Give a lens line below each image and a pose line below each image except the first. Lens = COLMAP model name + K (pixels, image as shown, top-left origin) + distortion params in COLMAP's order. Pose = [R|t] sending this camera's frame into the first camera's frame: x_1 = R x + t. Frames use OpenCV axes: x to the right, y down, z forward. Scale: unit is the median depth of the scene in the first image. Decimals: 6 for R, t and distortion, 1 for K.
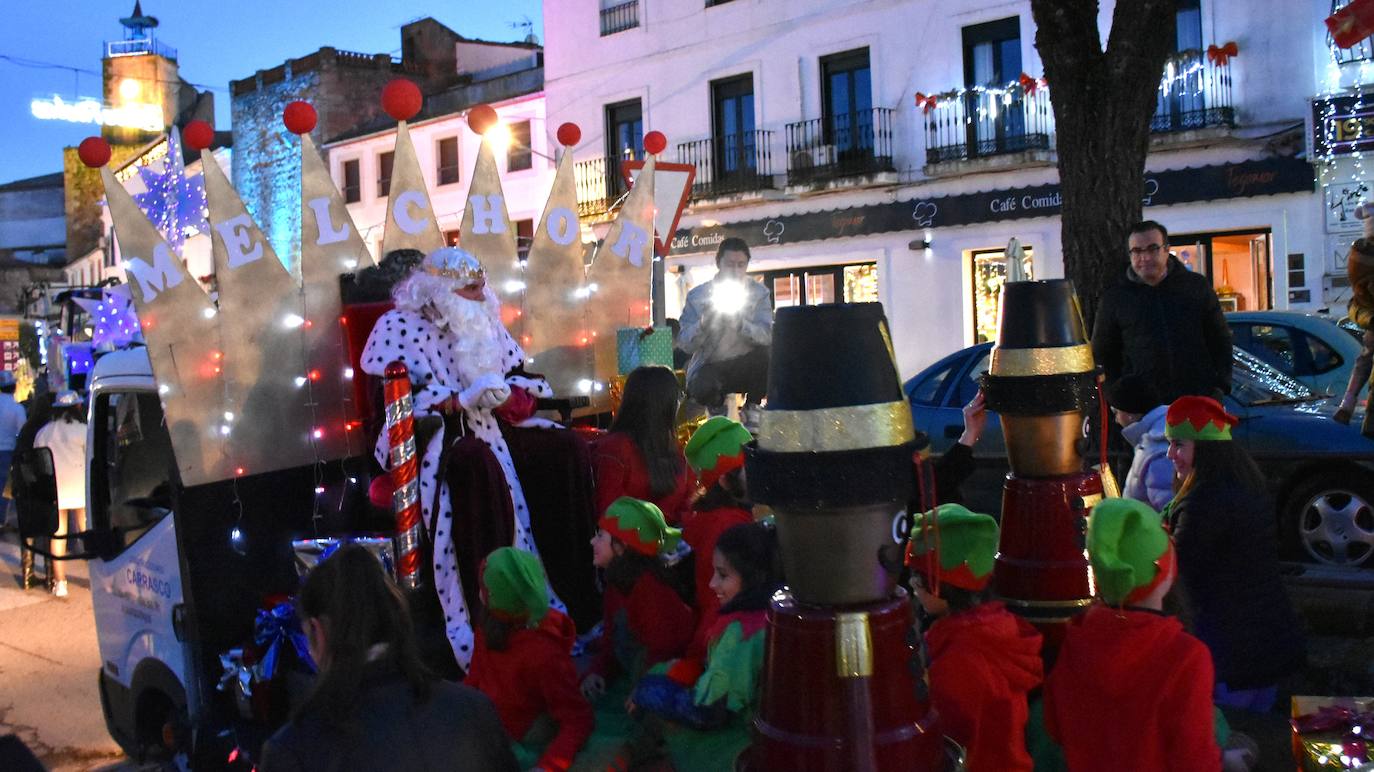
lens RADIAL K [[1358.1, 0, 687.0], [0, 1358.1, 386.0], [0, 0, 1]] dist [-0.154736, 0.132654]
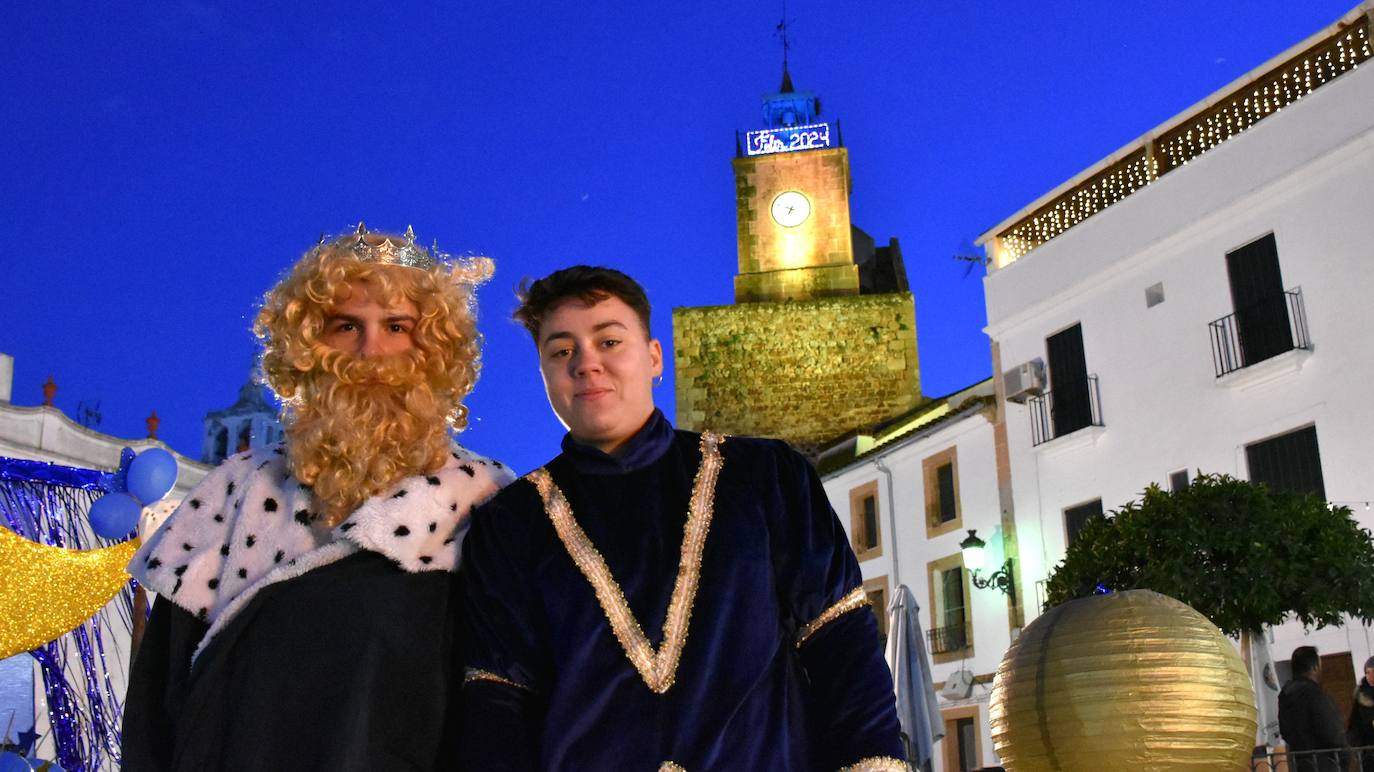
lens RADIAL K [[1358.1, 0, 687.0], [0, 1358.1, 386.0], [0, 0, 1]] dist [-0.154736, 0.132654]
pose [[0.989758, -0.033650, -0.138731, -0.680593], [-0.012938, 0.946675, -0.321931, 0.023817], [0.142166, 0.320429, 0.936544, 0.897273]]
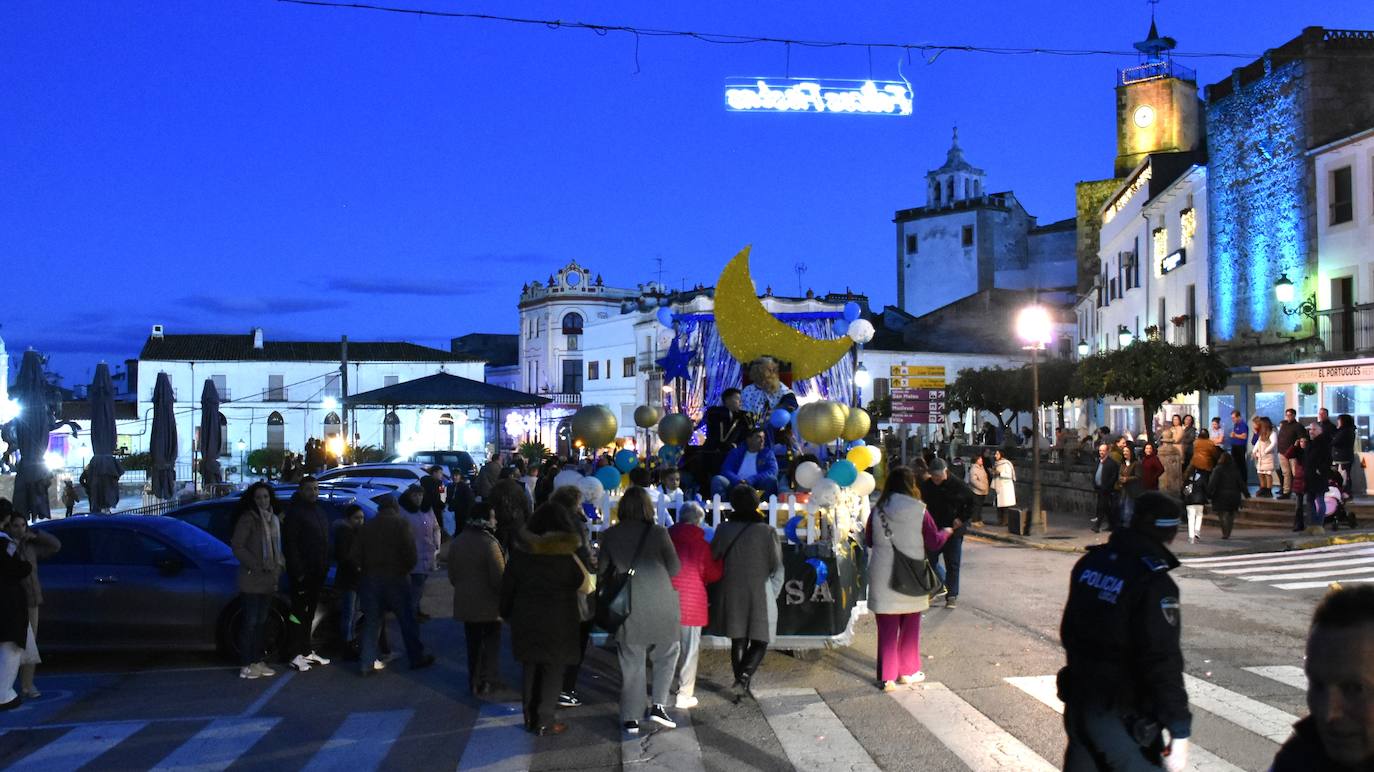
lens RADIAL K [[1358.1, 0, 687.0], [0, 1358.1, 386.0], [0, 0, 1]] dist [-0.154736, 0.132654]
pose [[0.718616, 0.021827, -0.695064, 0.008075], [-0.041925, 0.999049, -0.011973, -0.015949], [0.694142, 0.037745, 0.718848, 0.179751]]
